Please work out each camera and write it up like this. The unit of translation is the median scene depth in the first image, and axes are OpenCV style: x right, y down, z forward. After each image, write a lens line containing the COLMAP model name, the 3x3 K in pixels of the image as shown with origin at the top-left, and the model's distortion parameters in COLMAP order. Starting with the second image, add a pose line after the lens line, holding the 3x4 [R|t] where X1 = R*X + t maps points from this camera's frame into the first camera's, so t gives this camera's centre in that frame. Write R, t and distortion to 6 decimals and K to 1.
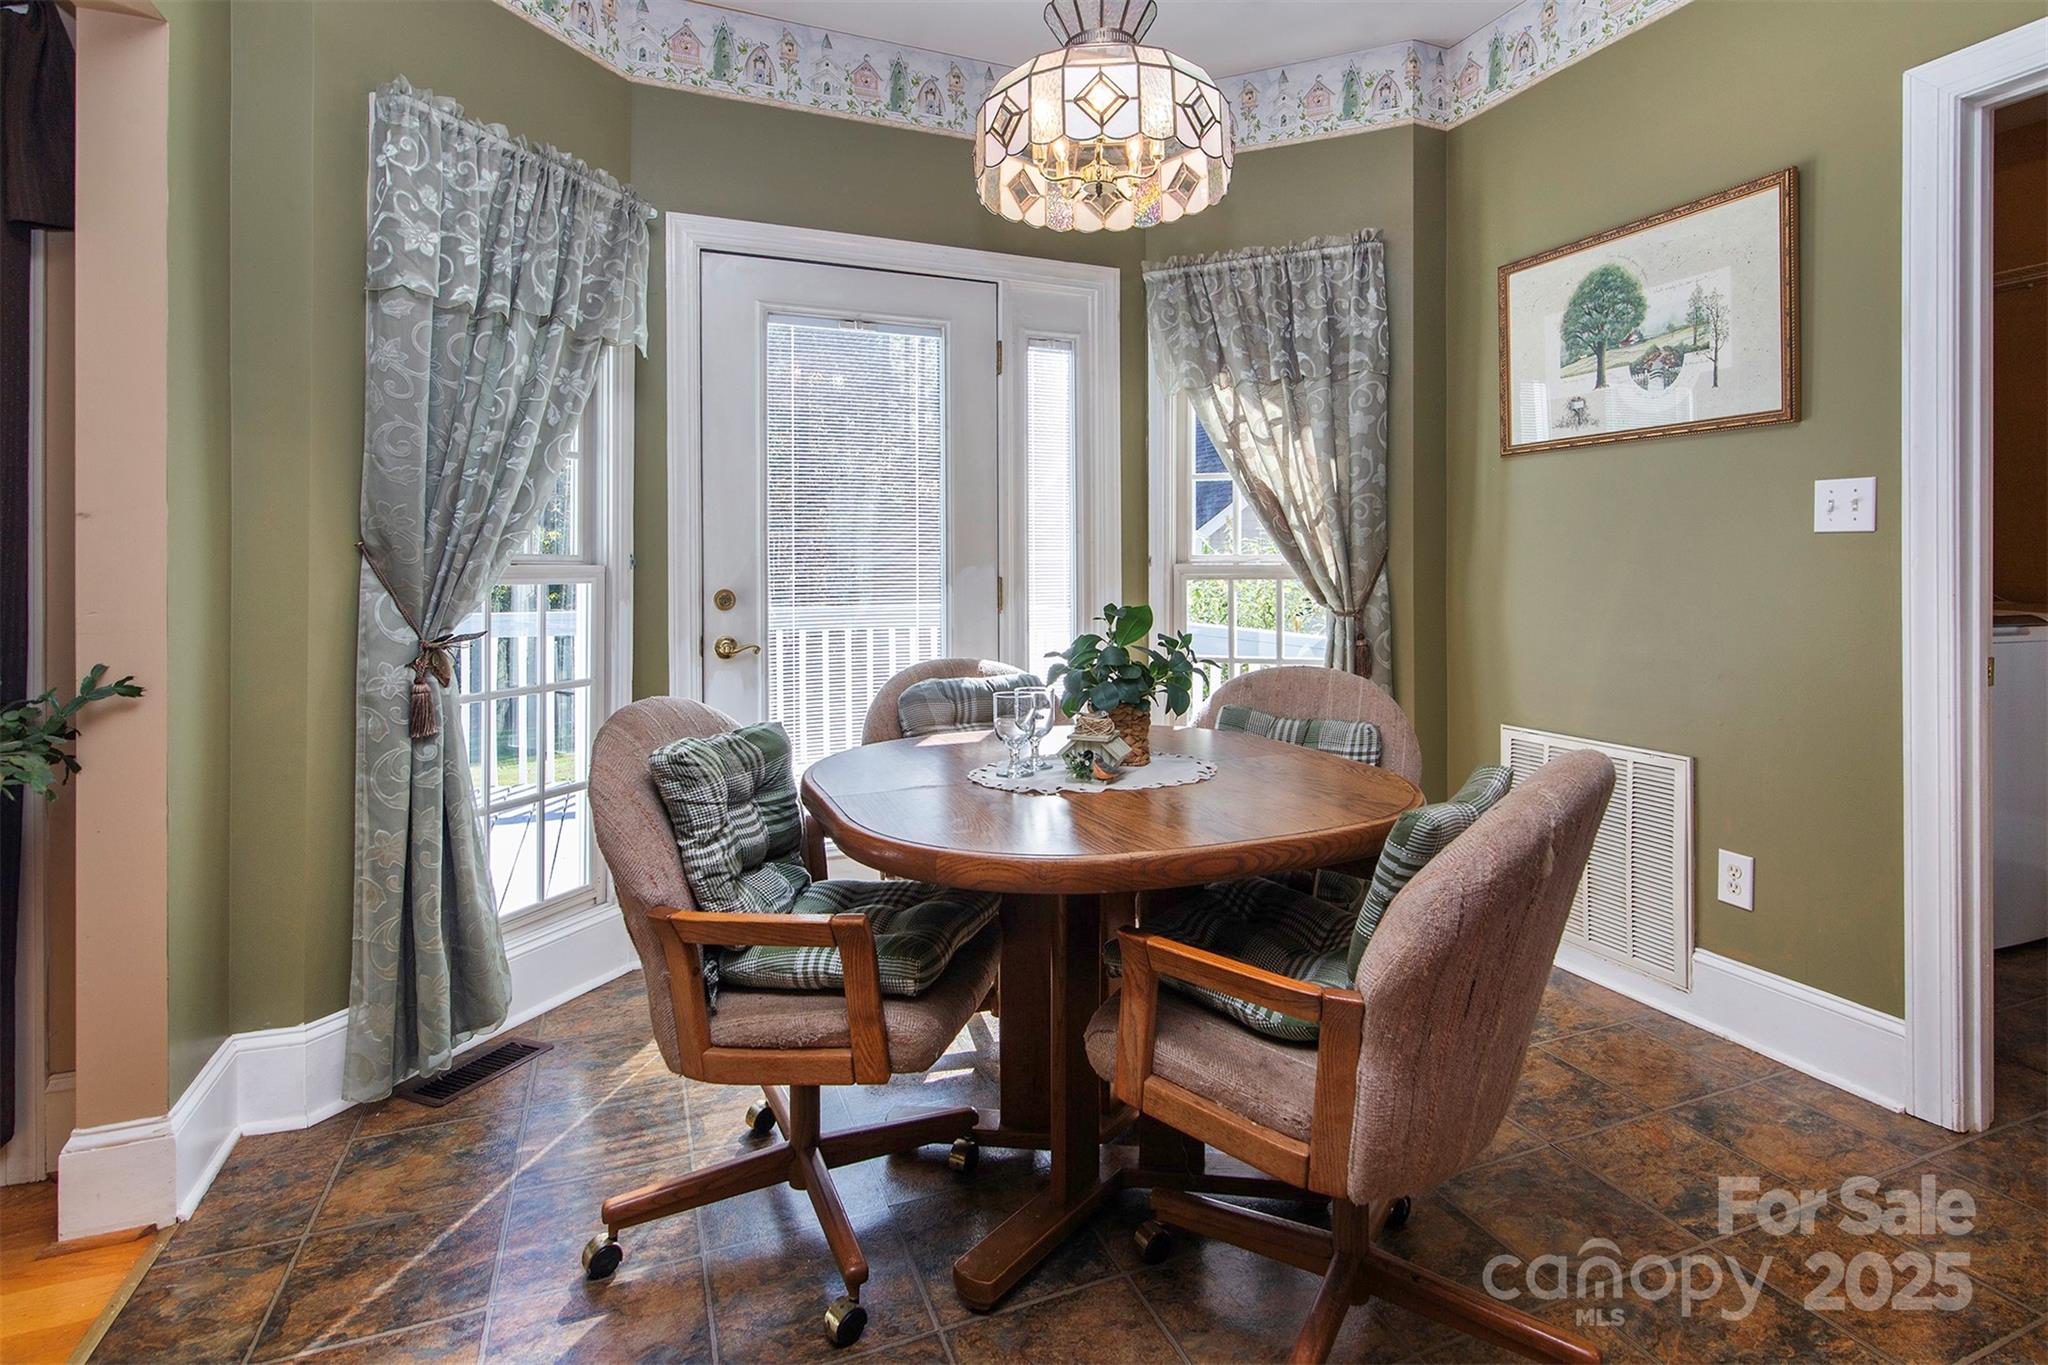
lens RADIAL K [[1023.6, 0, 1028.5], [0, 1023.6, 578.1], [0, 0, 1]] dist [0.001921, 0.000744]
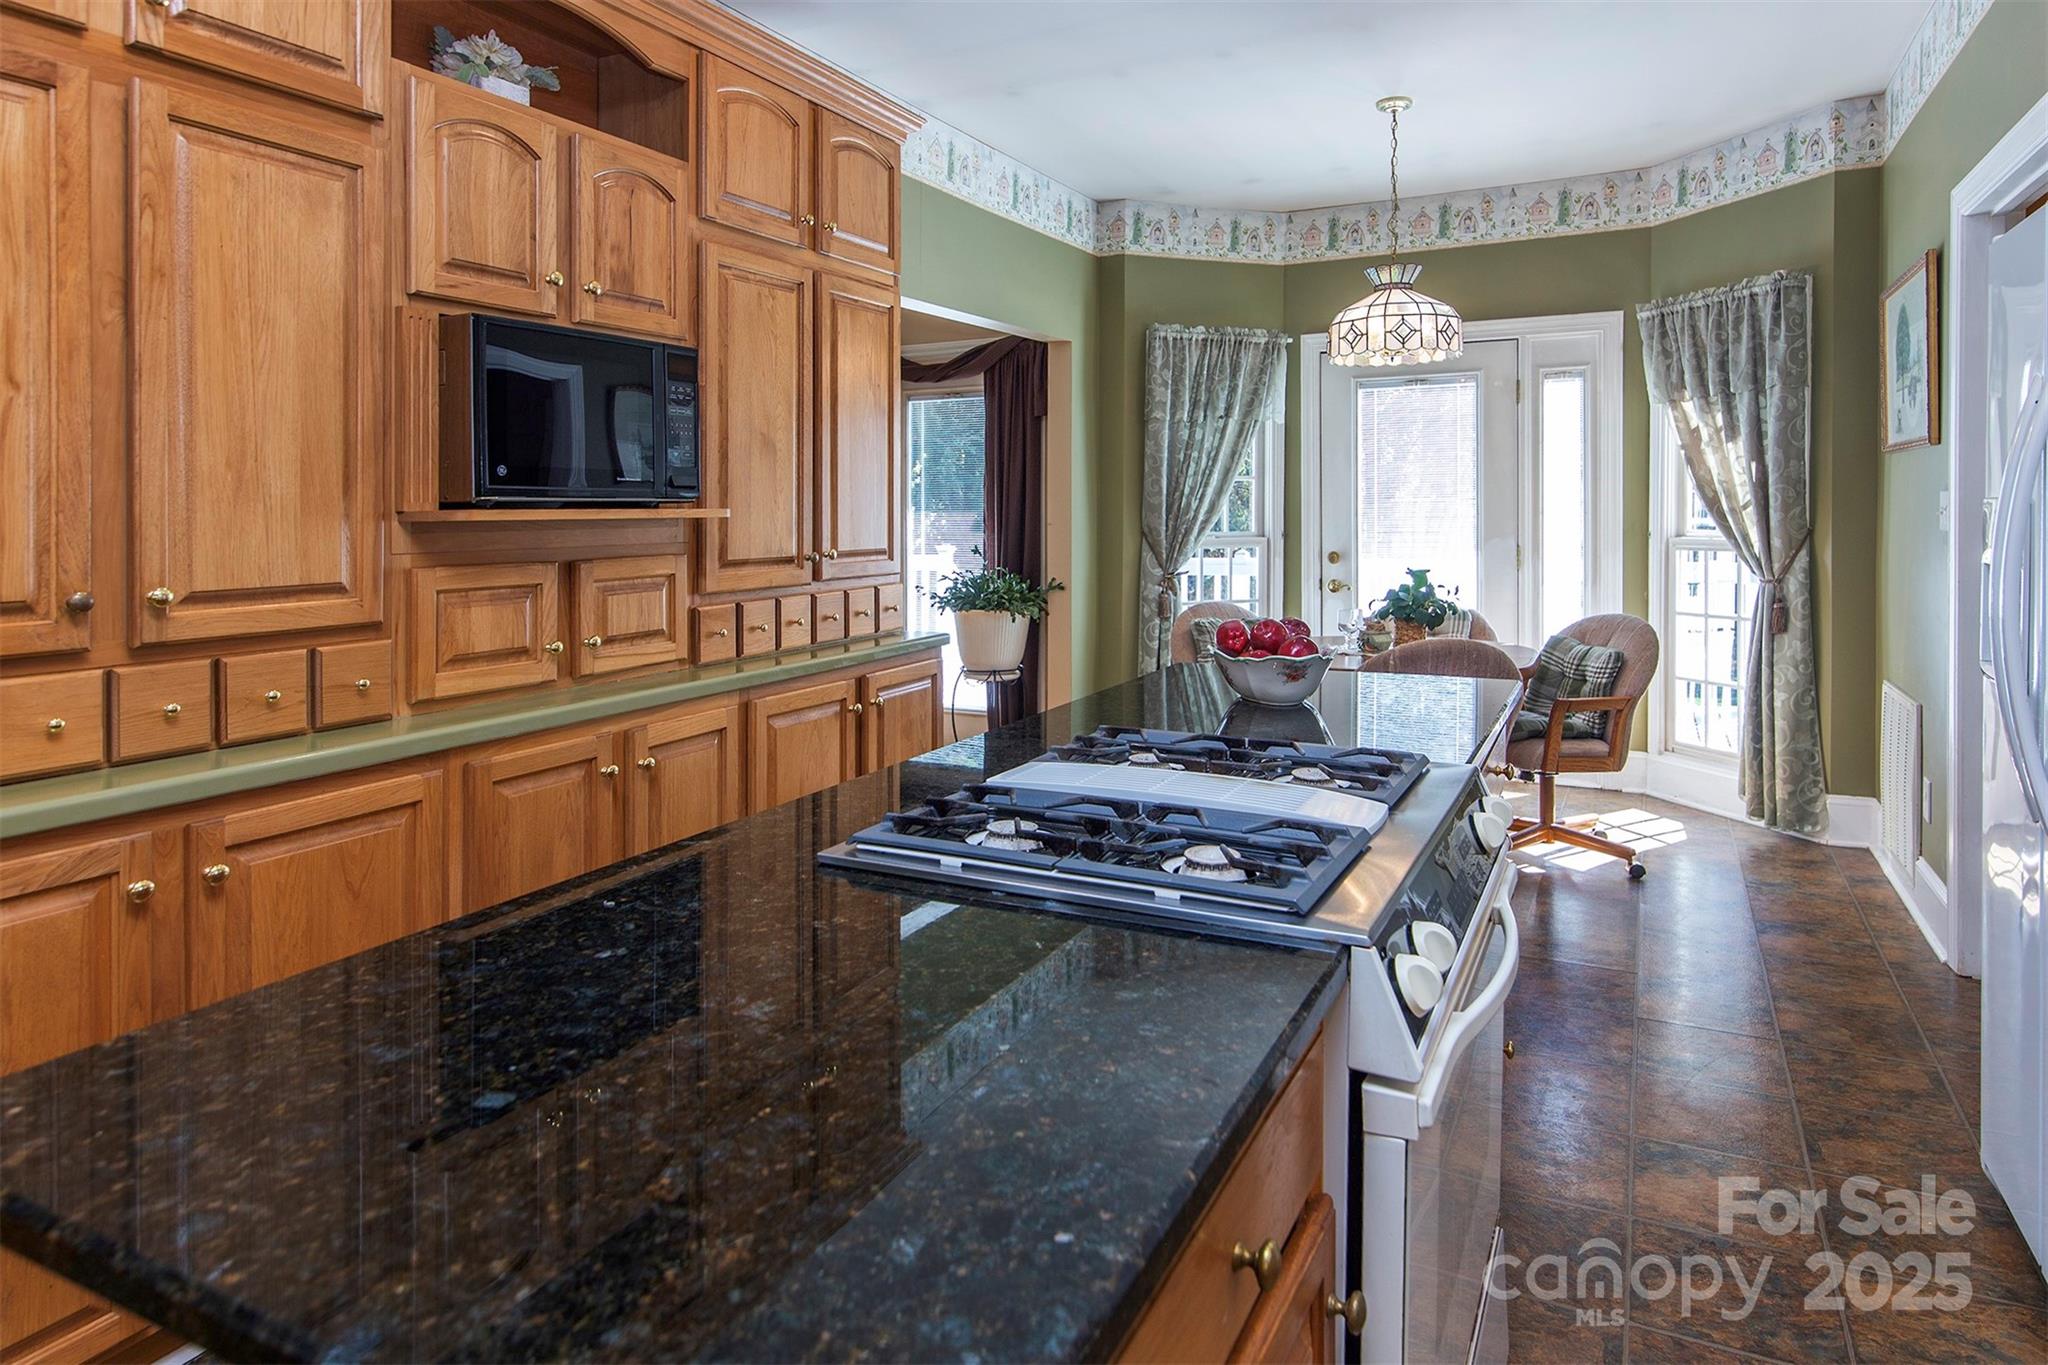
lens RADIAL K [[1176.0, 0, 1024.0], [0, 1176.0, 682.5], [0, 0, 1]] dist [-0.054738, 0.000291]
pose [[0.627659, 0.105804, -0.771265, 0.853521], [0.007195, 0.989891, 0.141650, -0.049279], [0.778455, -0.094457, 0.620553, -0.597528]]
